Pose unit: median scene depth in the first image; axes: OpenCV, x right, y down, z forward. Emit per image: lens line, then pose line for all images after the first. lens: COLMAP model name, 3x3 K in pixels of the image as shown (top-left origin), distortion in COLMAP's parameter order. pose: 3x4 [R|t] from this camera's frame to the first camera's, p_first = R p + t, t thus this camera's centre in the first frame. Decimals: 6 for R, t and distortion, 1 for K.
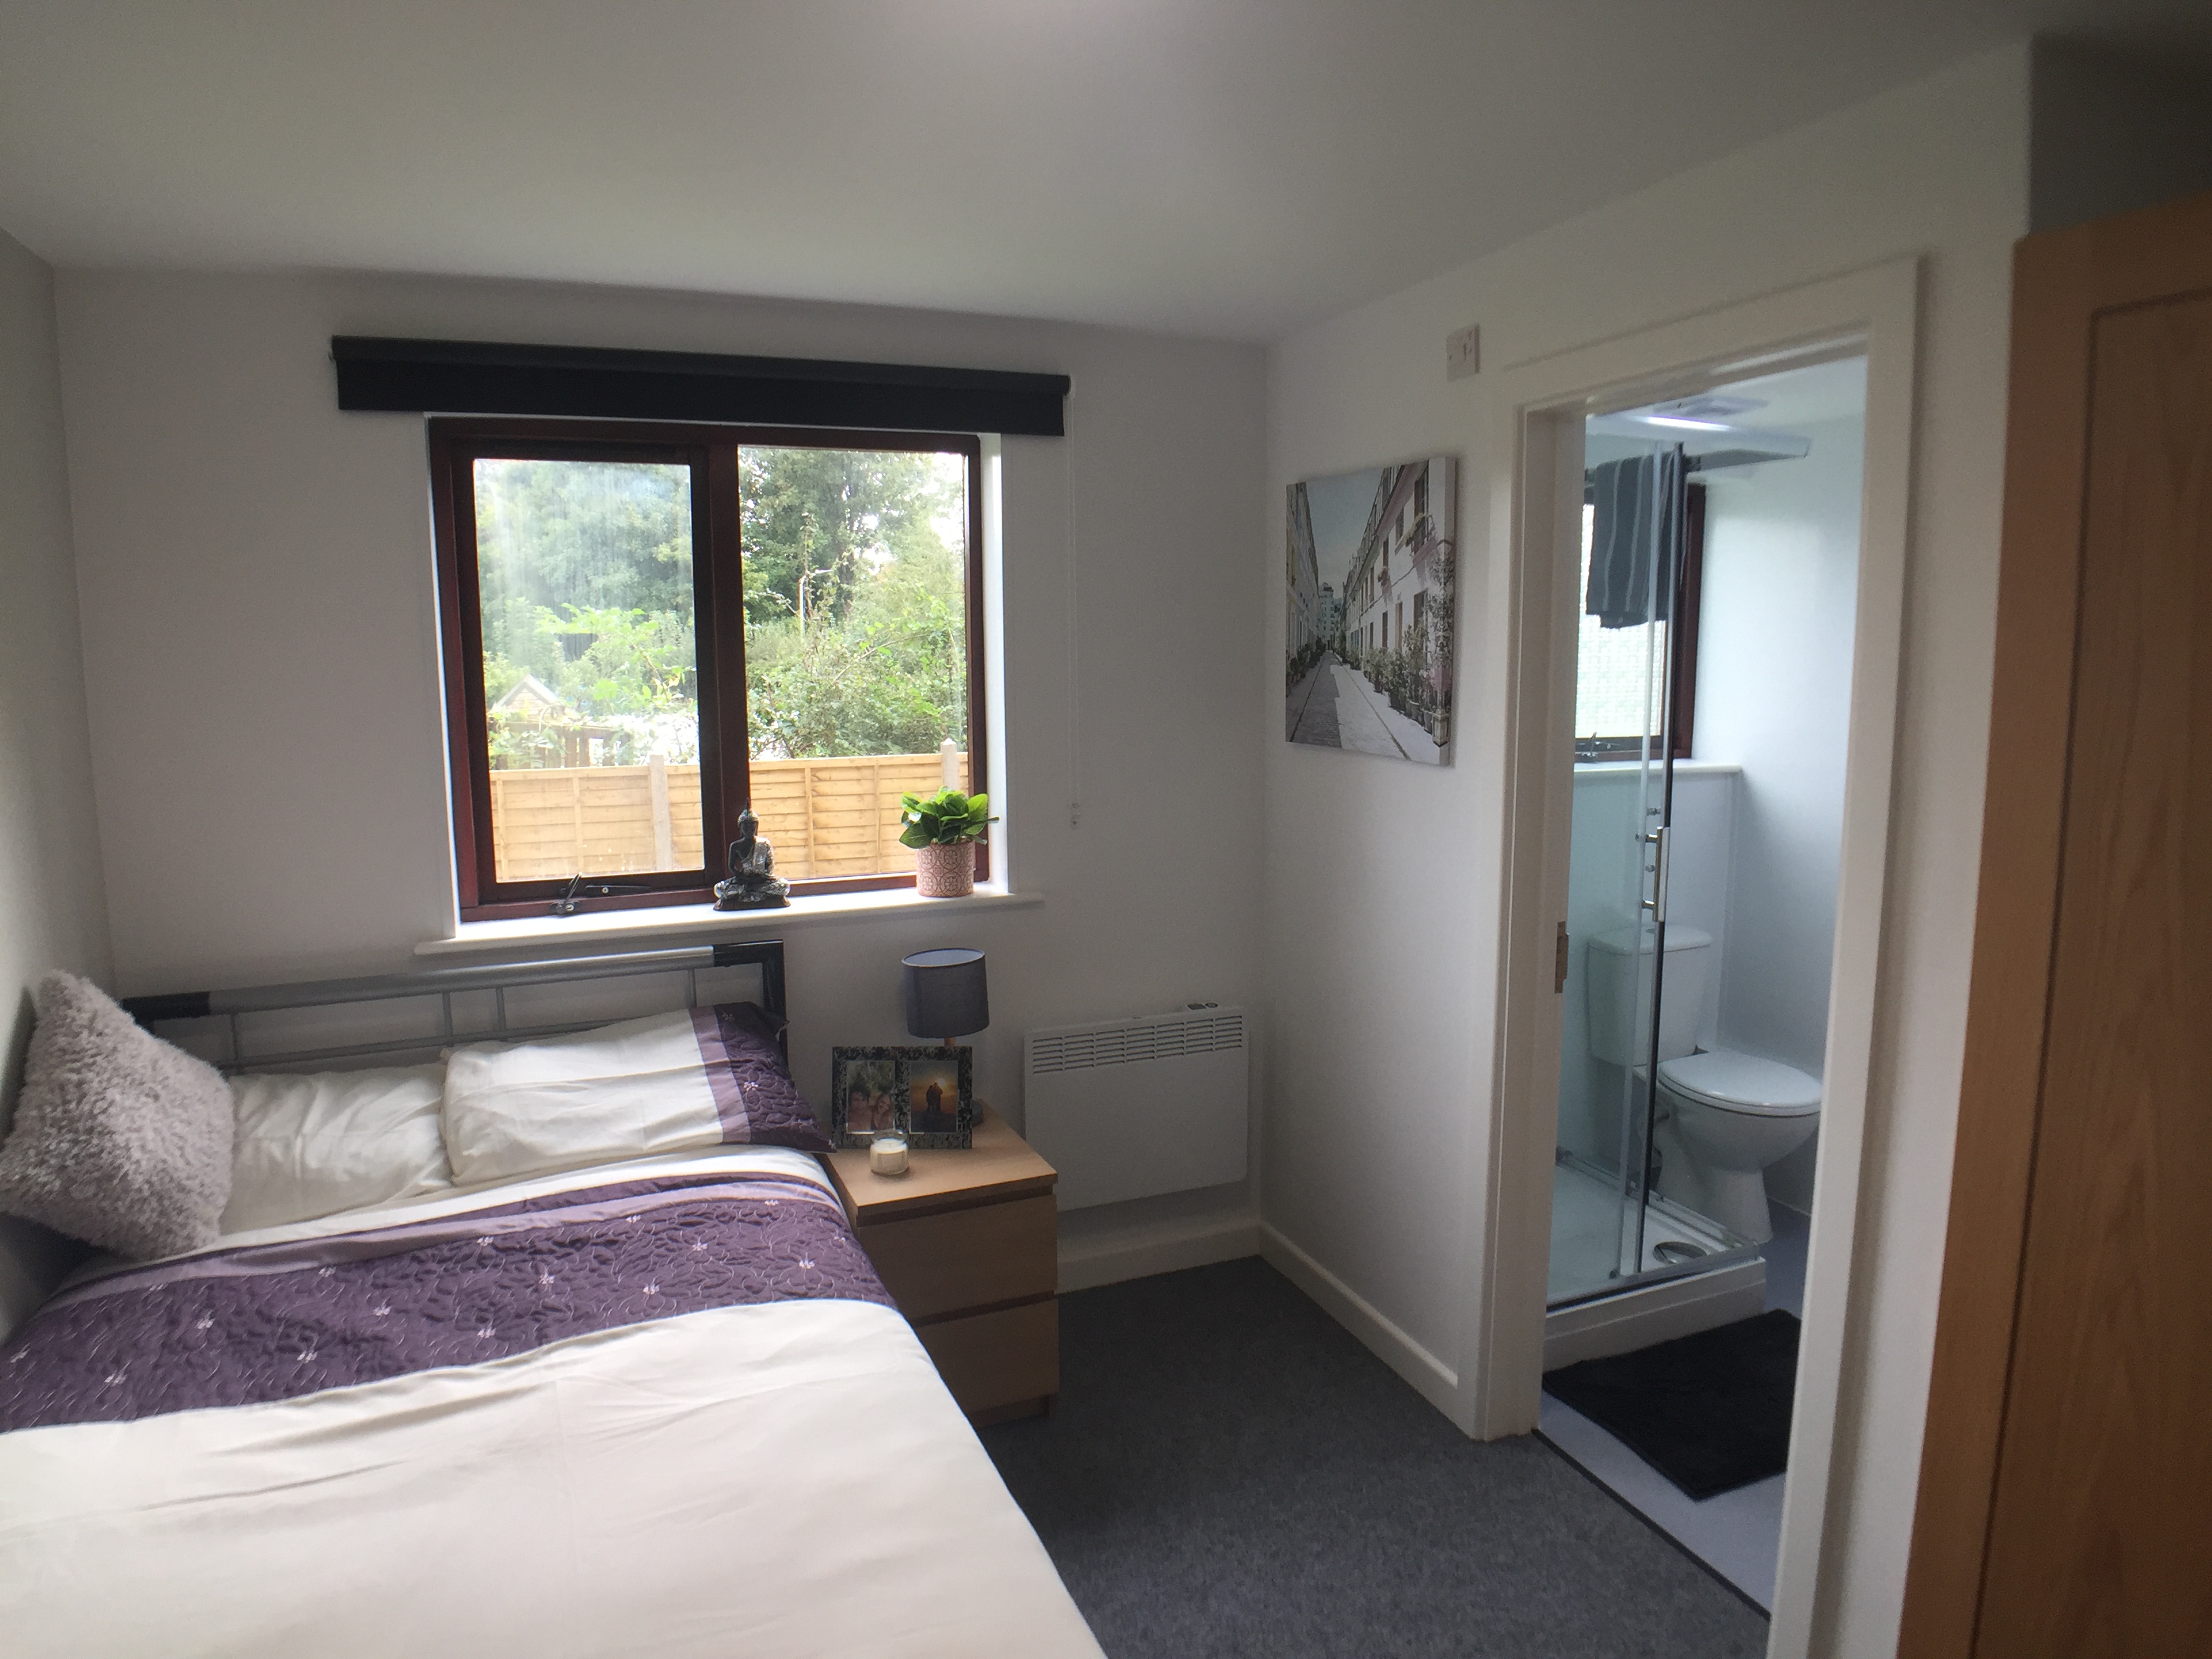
lens RADIAL K [[1338.0, 0, 1096.9], [0, 1338.0, 825.8], [0, 0, 1]] dist [-0.060185, 0.001674]
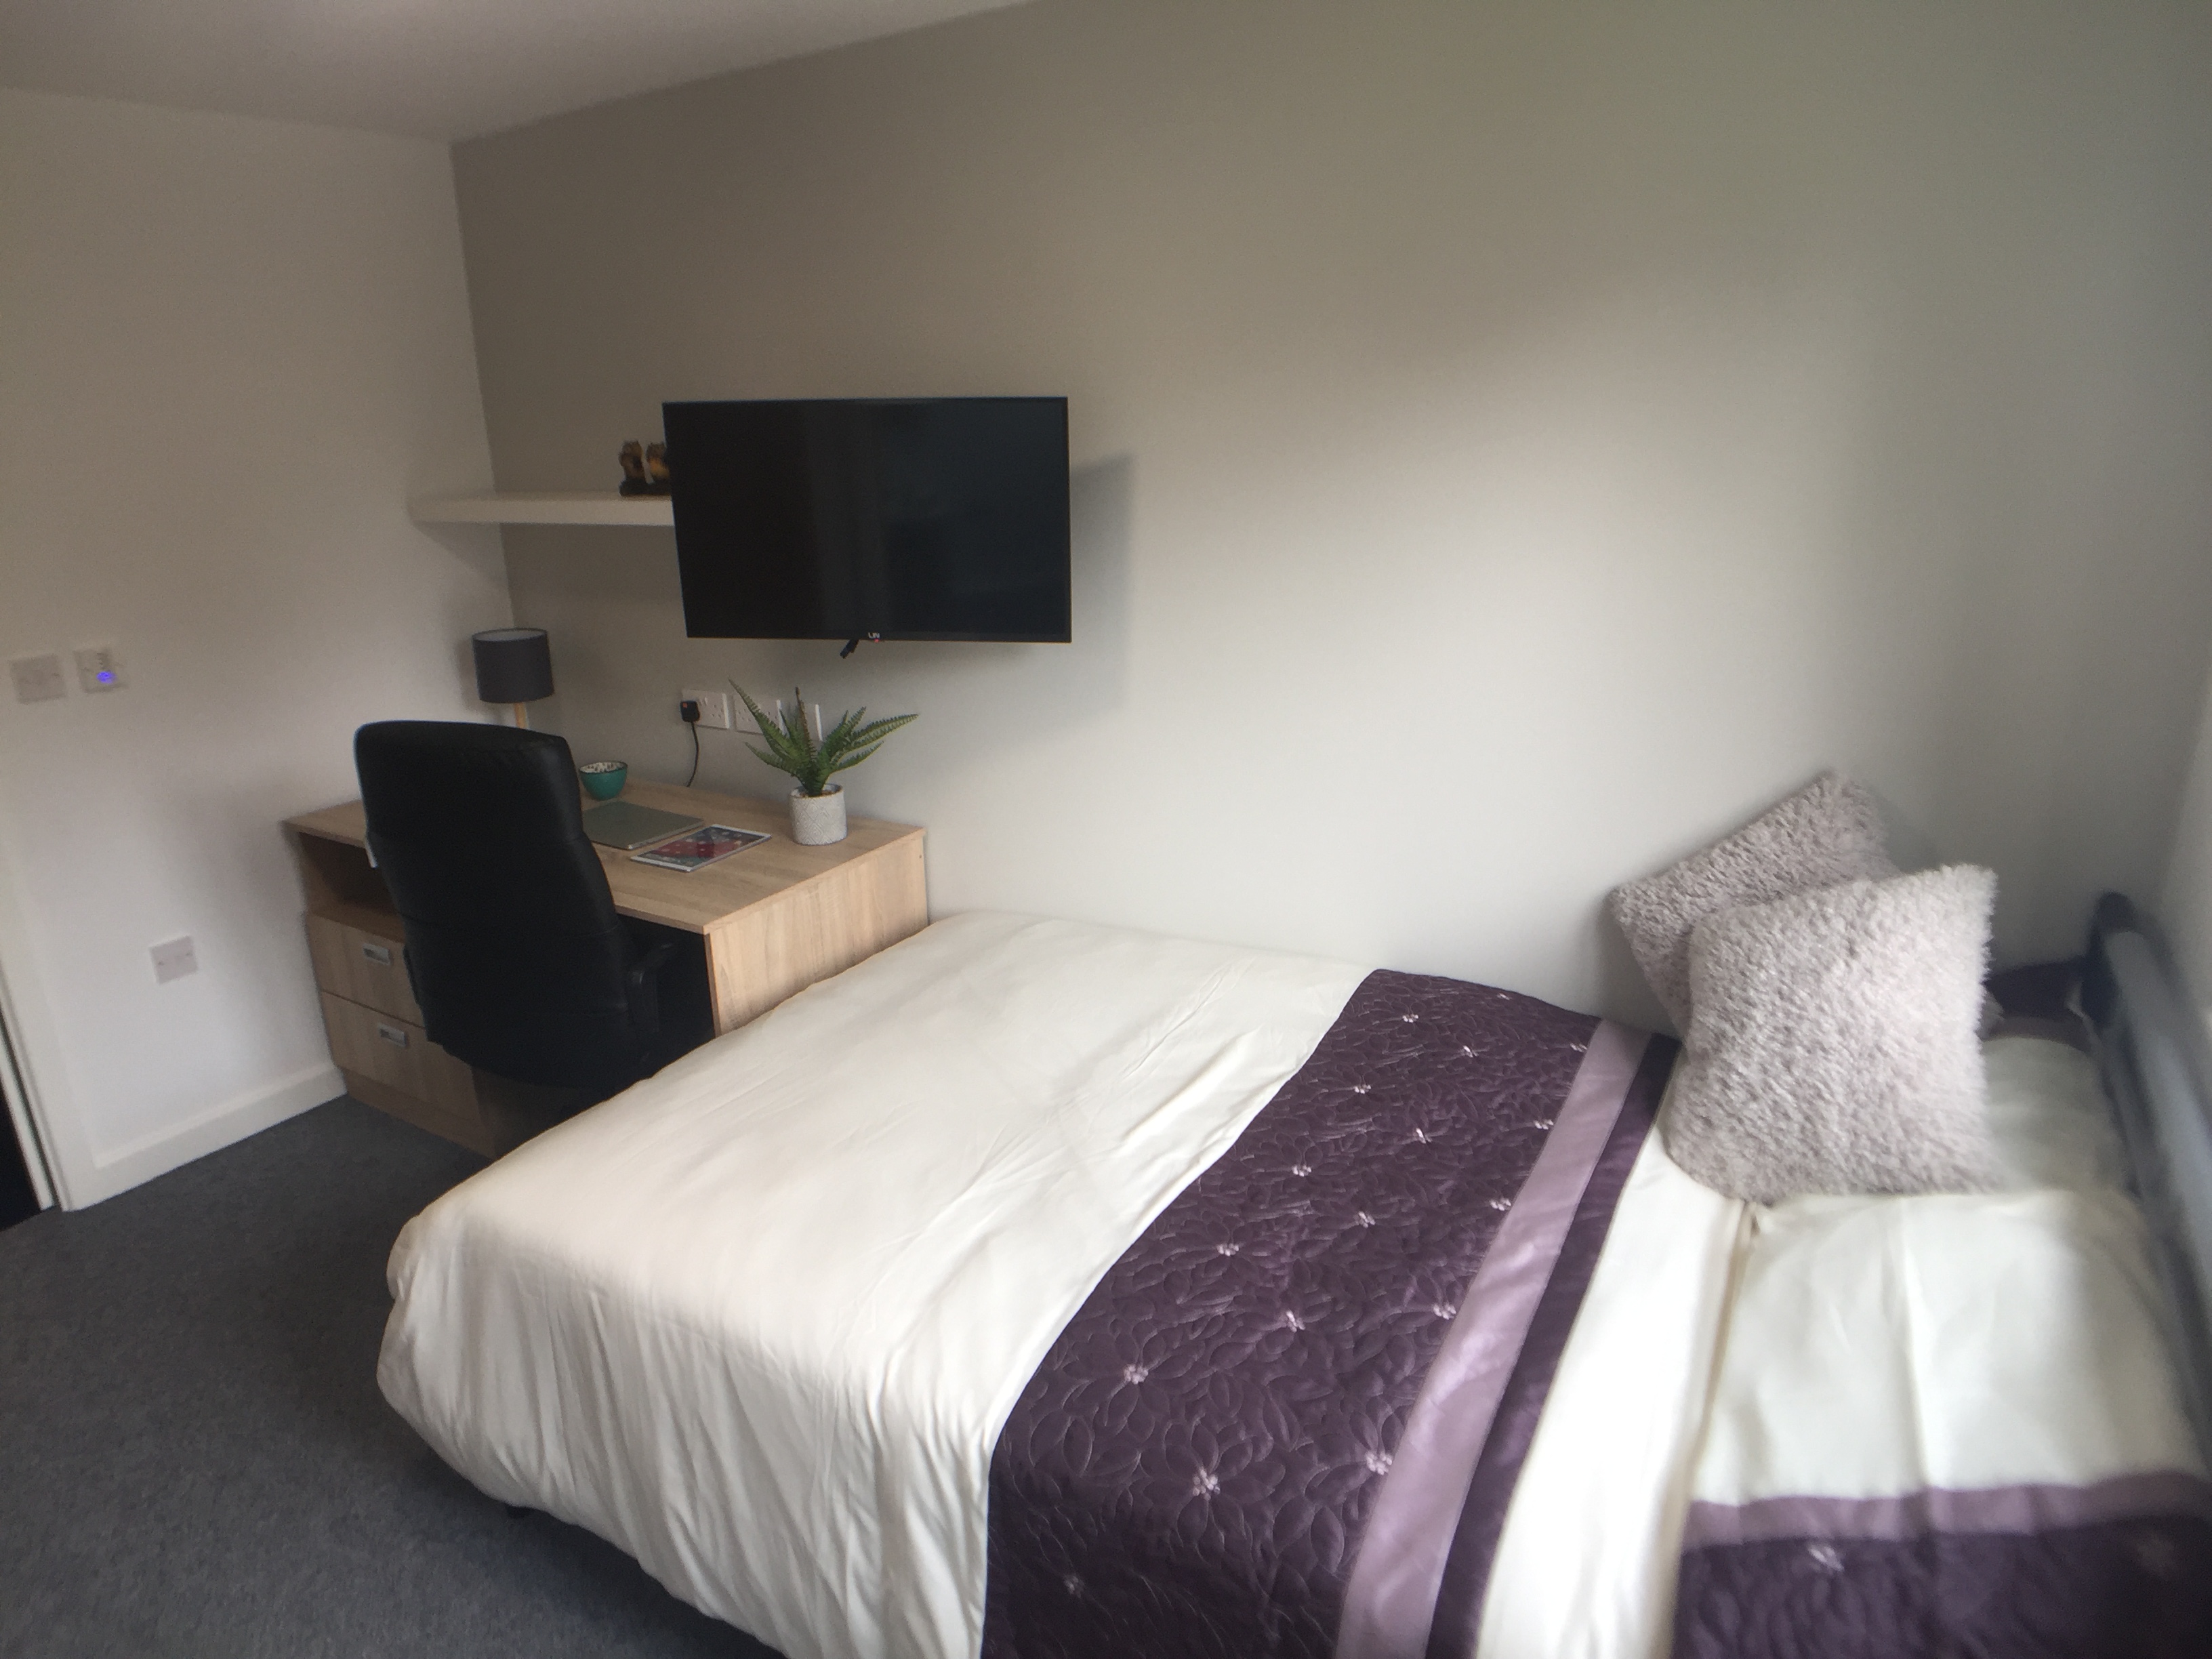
lens RADIAL K [[1338.0, 0, 1096.9], [0, 1338.0, 825.8], [0, 0, 1]] dist [-0.060185, 0.001674]
pose [[-0.811427, 0.209415, -0.545647, 0.084264], [-0.042461, 0.910013, 0.412399, -0.156443], [0.582909, 0.357801, -0.729518, 1.065615]]
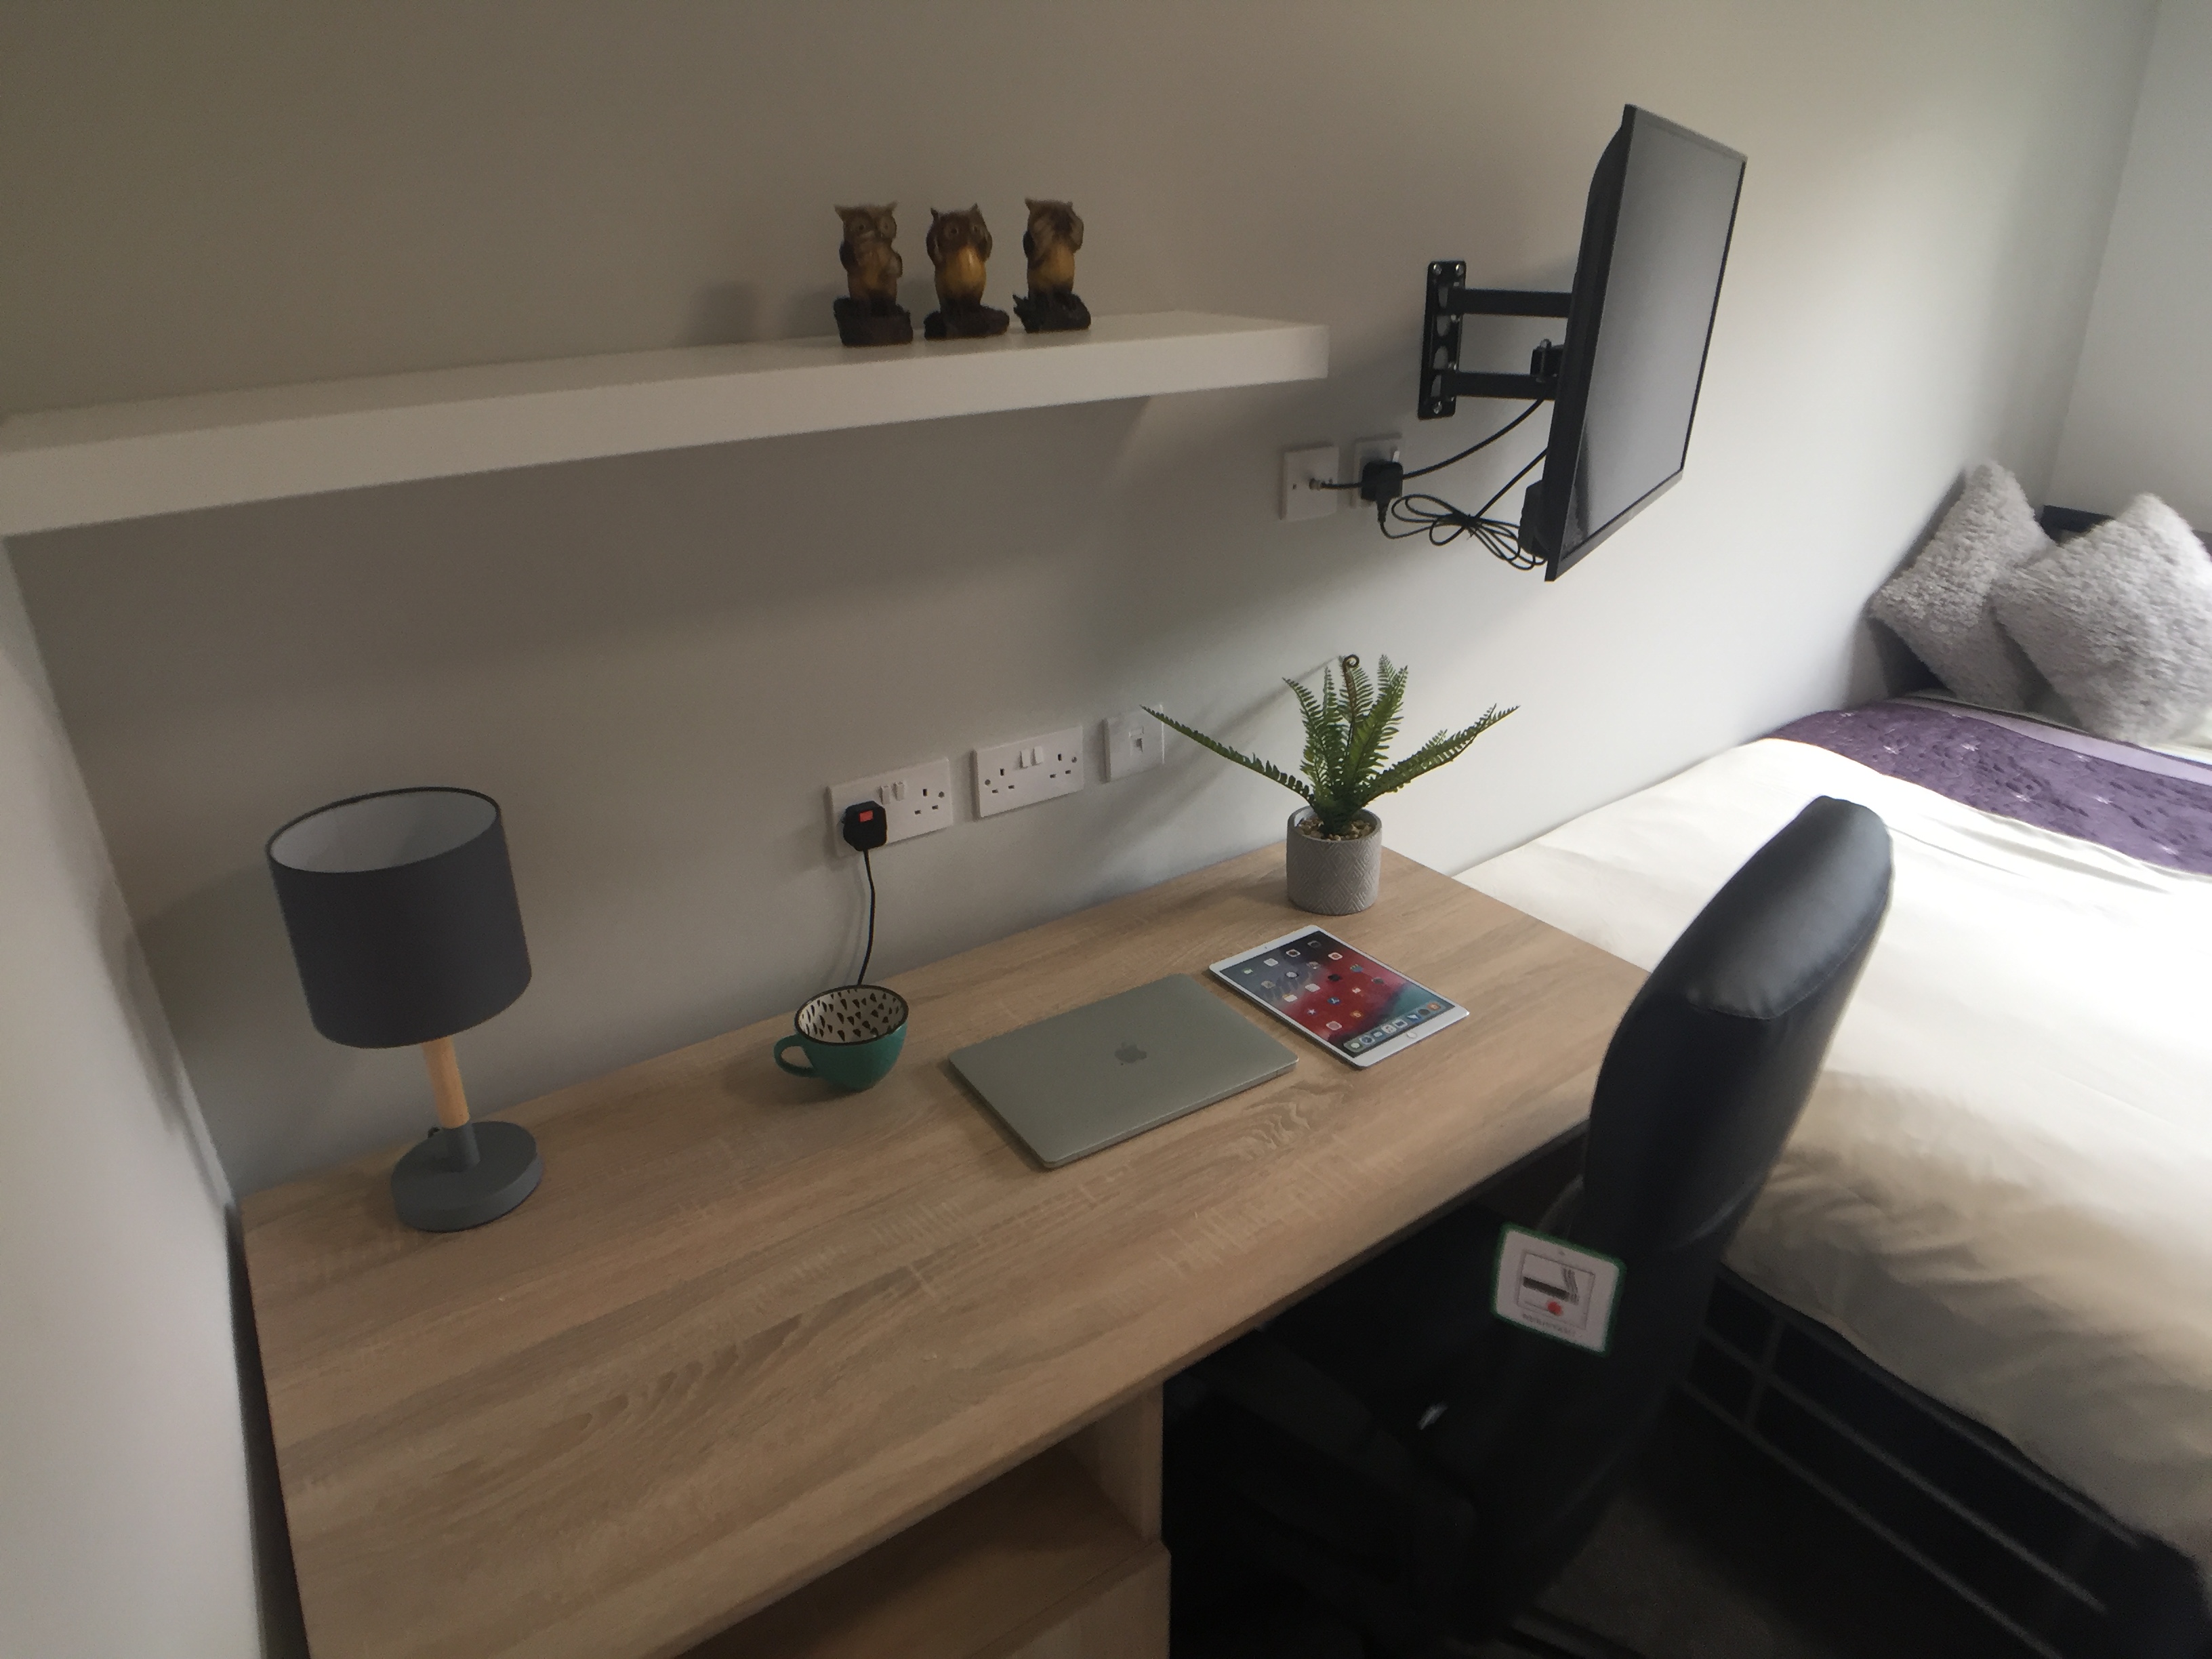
lens RADIAL K [[1338.0, 0, 1096.9], [0, 1338.0, 825.8], [0, 0, 1]] dist [-0.060185, 0.001674]
pose [[0.200139, 0.417501, -0.886362, 0.221256], [-0.118668, 0.908335, 0.401056, 0.025916], [0.972554, 0.024915, 0.231337, -0.104061]]
